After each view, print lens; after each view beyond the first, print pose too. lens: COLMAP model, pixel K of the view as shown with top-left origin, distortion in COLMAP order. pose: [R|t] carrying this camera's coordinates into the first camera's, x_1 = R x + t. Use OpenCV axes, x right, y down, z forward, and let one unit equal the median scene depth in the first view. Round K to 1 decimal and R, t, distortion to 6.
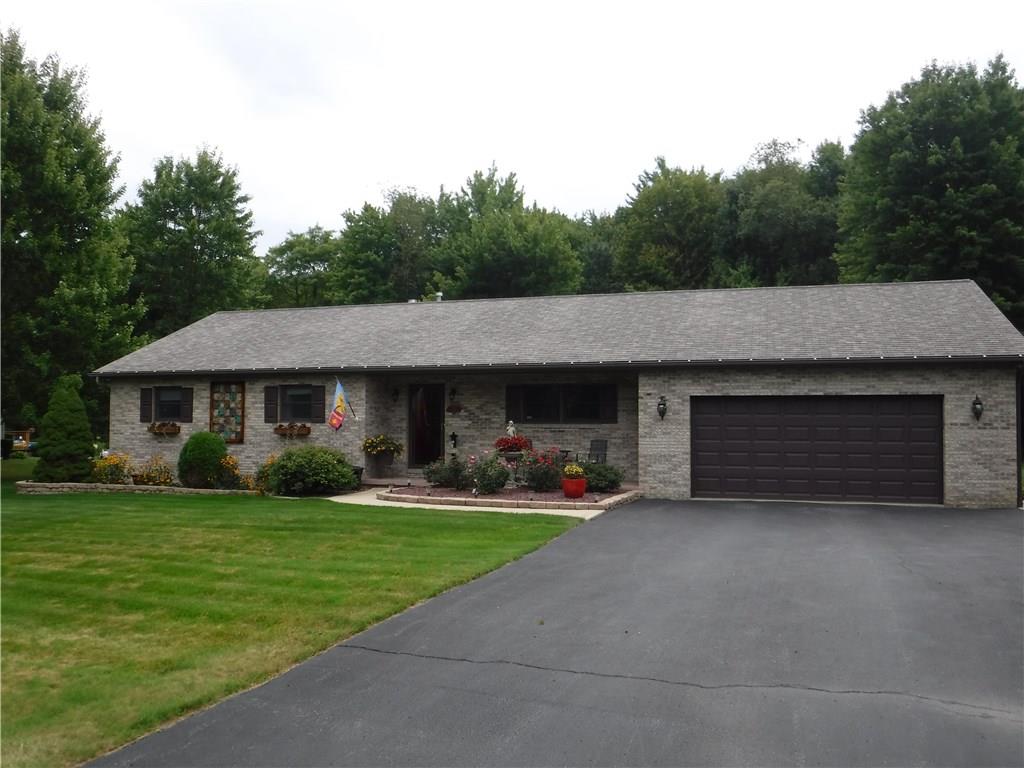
lens RADIAL K [[843.7, 0, 512.4], [0, 843.7, 392.7], [0, 0, 1]] dist [-0.092944, 0.033282]
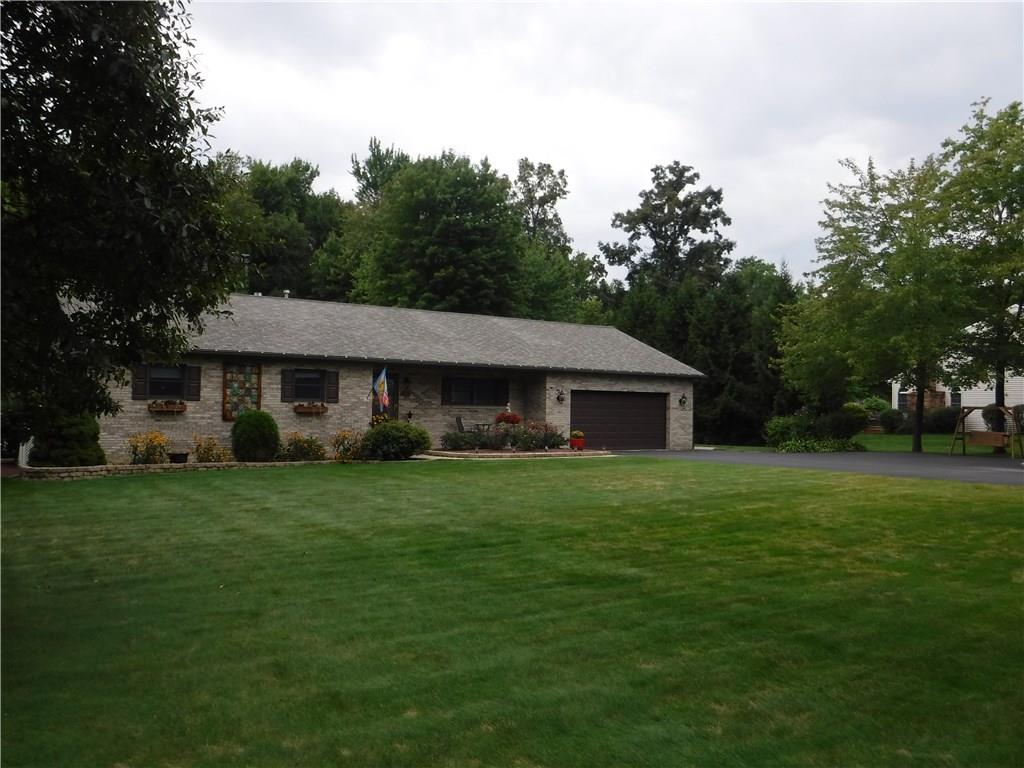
lens RADIAL K [[843.7, 0, 513.6], [0, 843.7, 382.0], [0, 0, 1]] dist [-0.092944, 0.033282]
pose [[0.591027, 0.032595, 0.805993, -1.023914], [-0.035470, 0.999267, -0.014402, 0.014367], [-0.805871, -0.020077, 0.591750, 0.093573]]
